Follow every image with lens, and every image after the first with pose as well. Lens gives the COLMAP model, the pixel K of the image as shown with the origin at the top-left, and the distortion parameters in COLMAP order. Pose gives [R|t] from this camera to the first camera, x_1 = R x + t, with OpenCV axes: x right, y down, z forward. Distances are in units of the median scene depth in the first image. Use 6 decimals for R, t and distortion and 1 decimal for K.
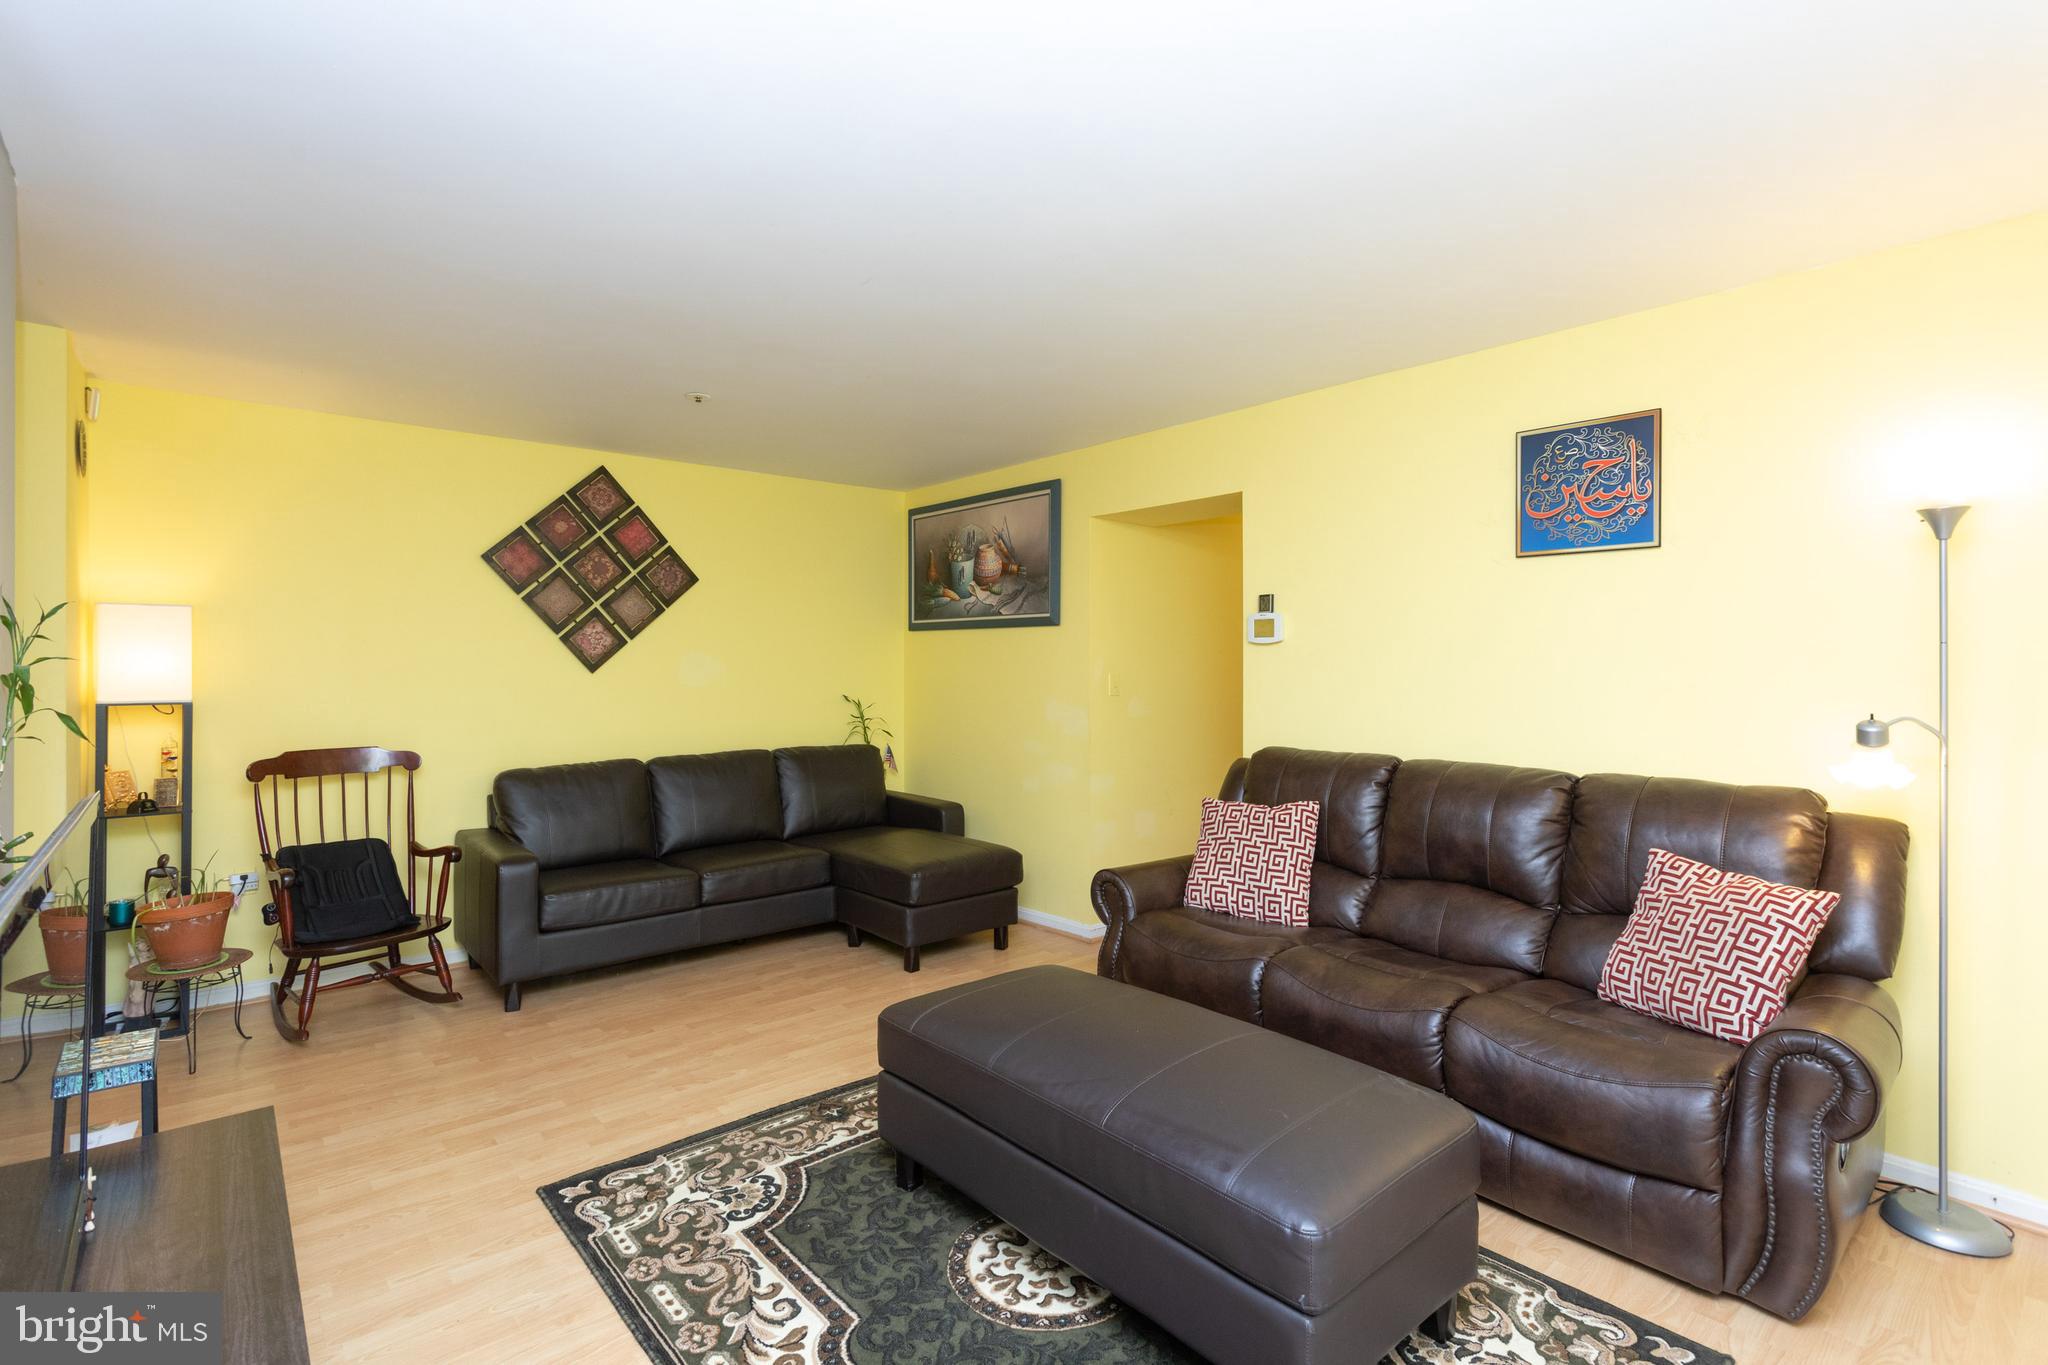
lens RADIAL K [[962.8, 0, 1015.4], [0, 962.8, 662.6], [0, 0, 1]] dist [-0.000342, 0.002132]
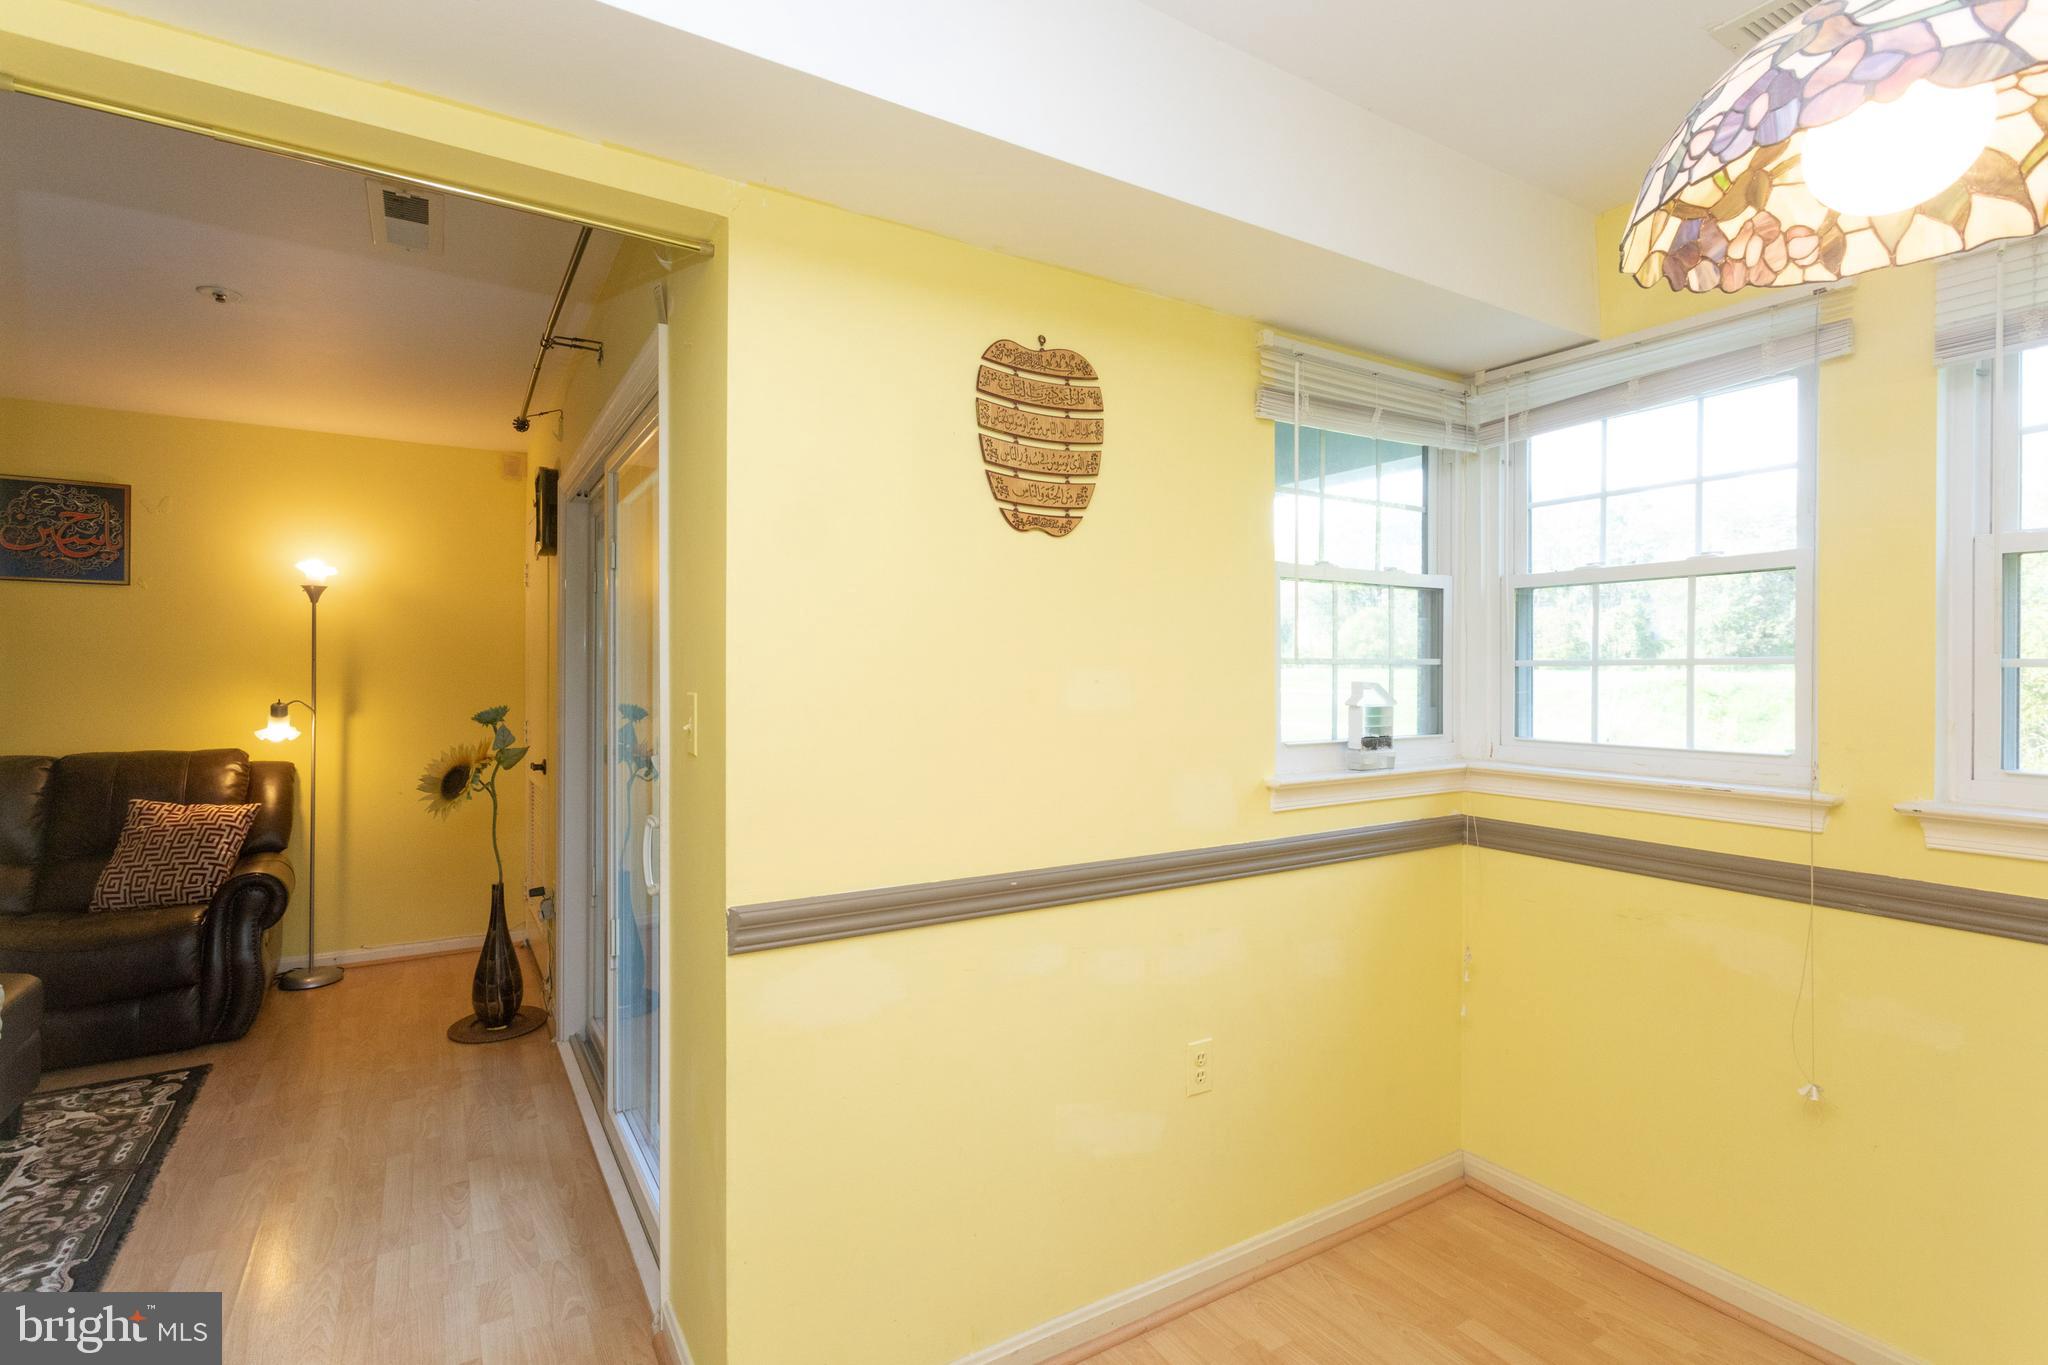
lens RADIAL K [[962.8, 0, 1014.0], [0, 962.8, 677.6], [0, 0, 1]] dist [-0.000342, 0.002132]
pose [[0.155432, -0.001716, 0.987845, -0.443691], [-0.003030, 0.999993, 0.002214, 0.004552], [-0.987842, -0.003337, 0.155426, -0.416178]]
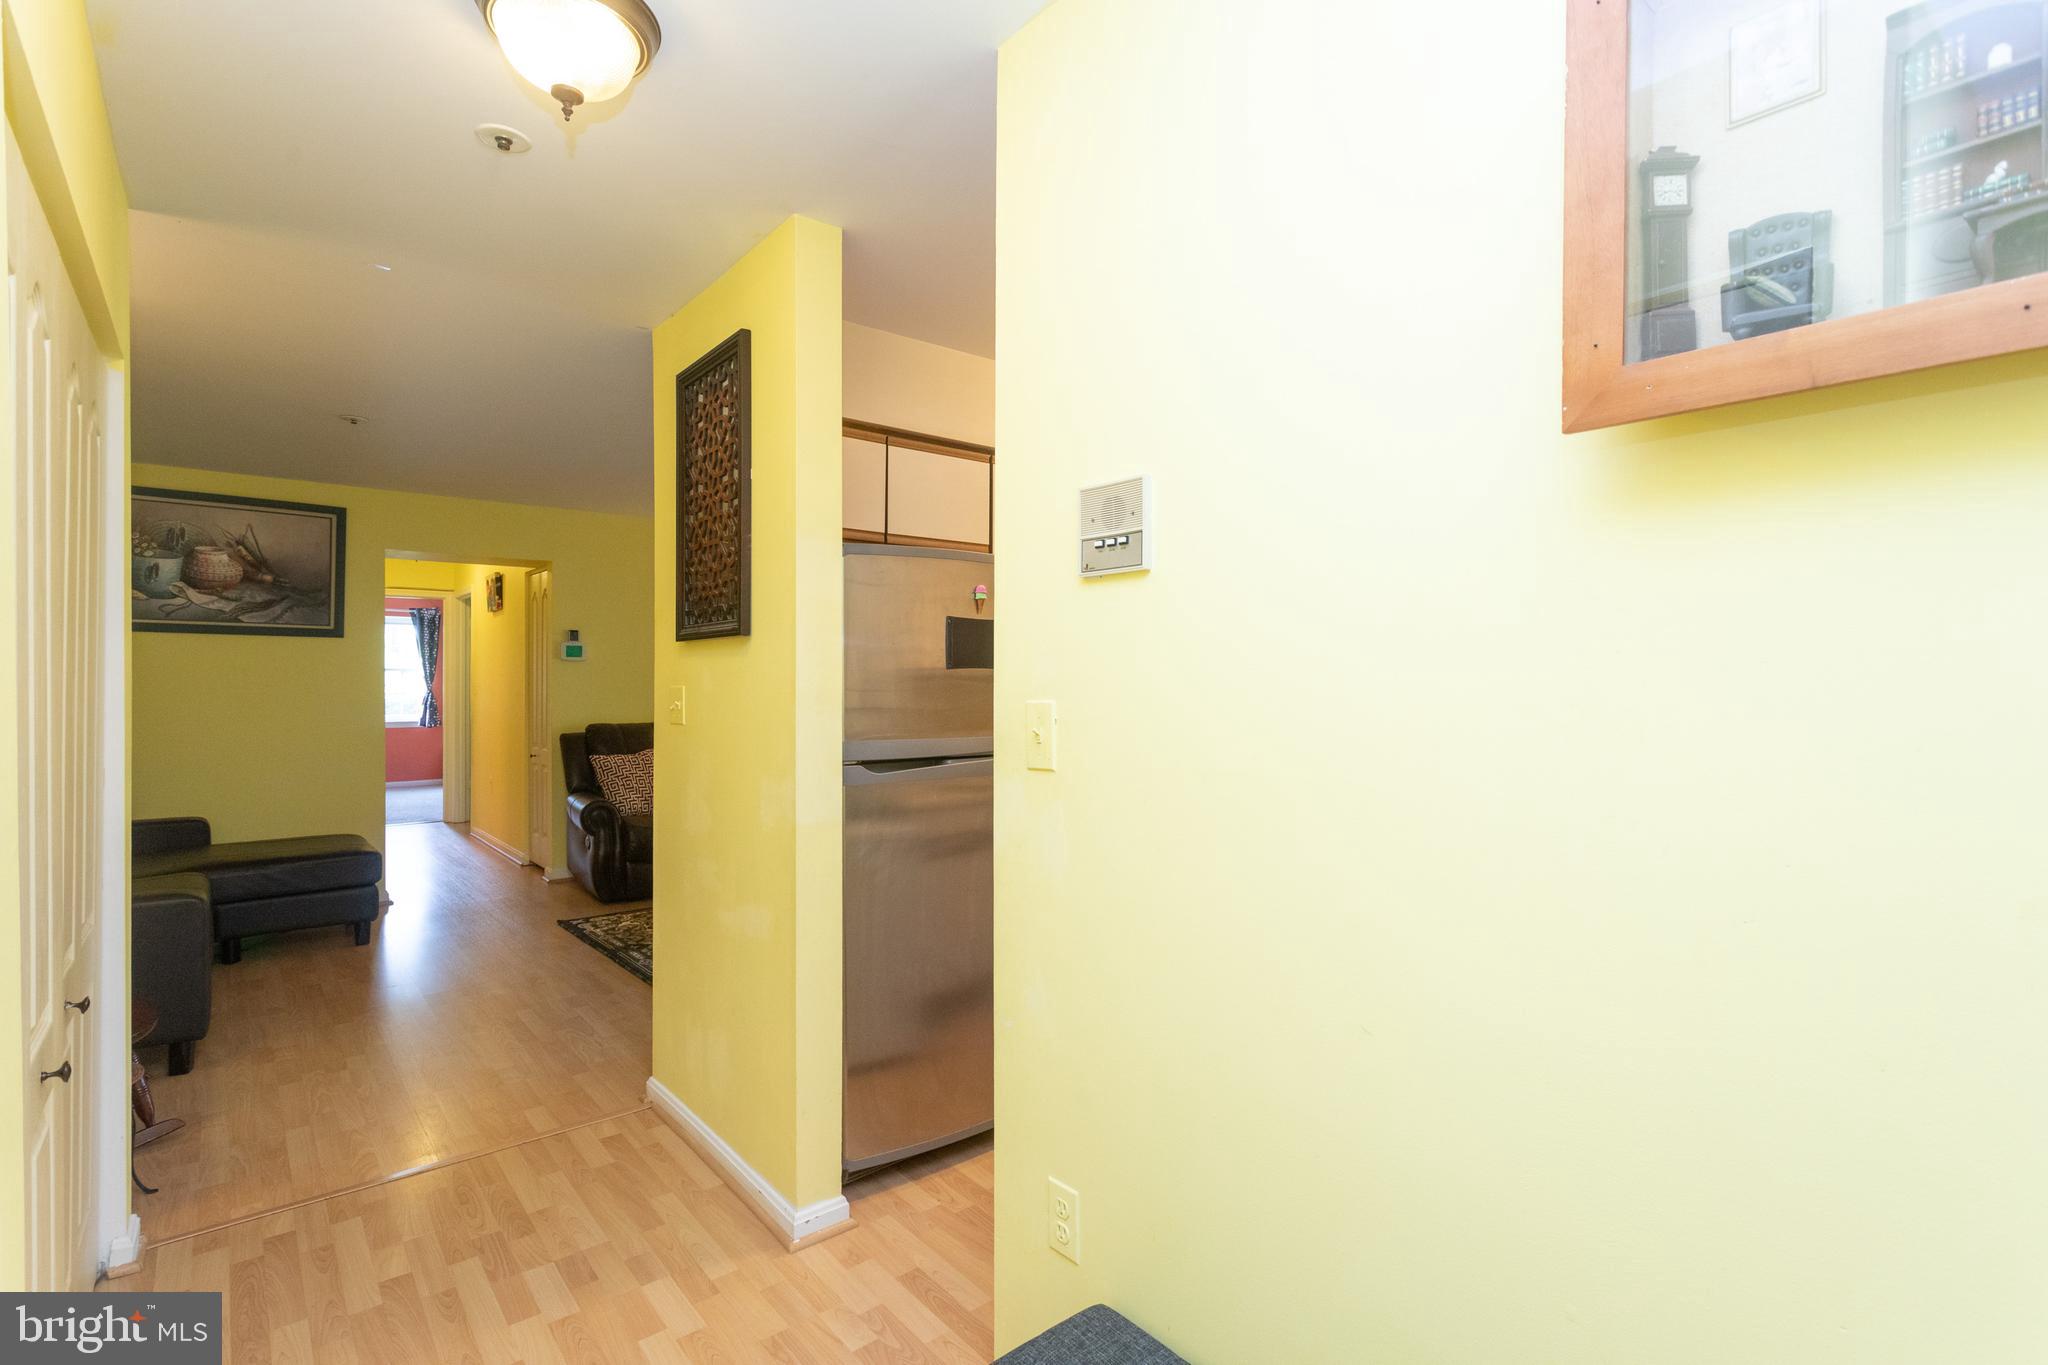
lens RADIAL K [[962.8, 0, 1014.1], [0, 962.8, 689.5], [0, 0, 1]] dist [-0.000342, 0.002132]
pose [[0.016767, -0.010315, 0.999806, -1.611494], [-0.007908, 0.999914, 0.010449, 0.006291], [-0.999828, -0.008082, 0.016684, 0.295287]]
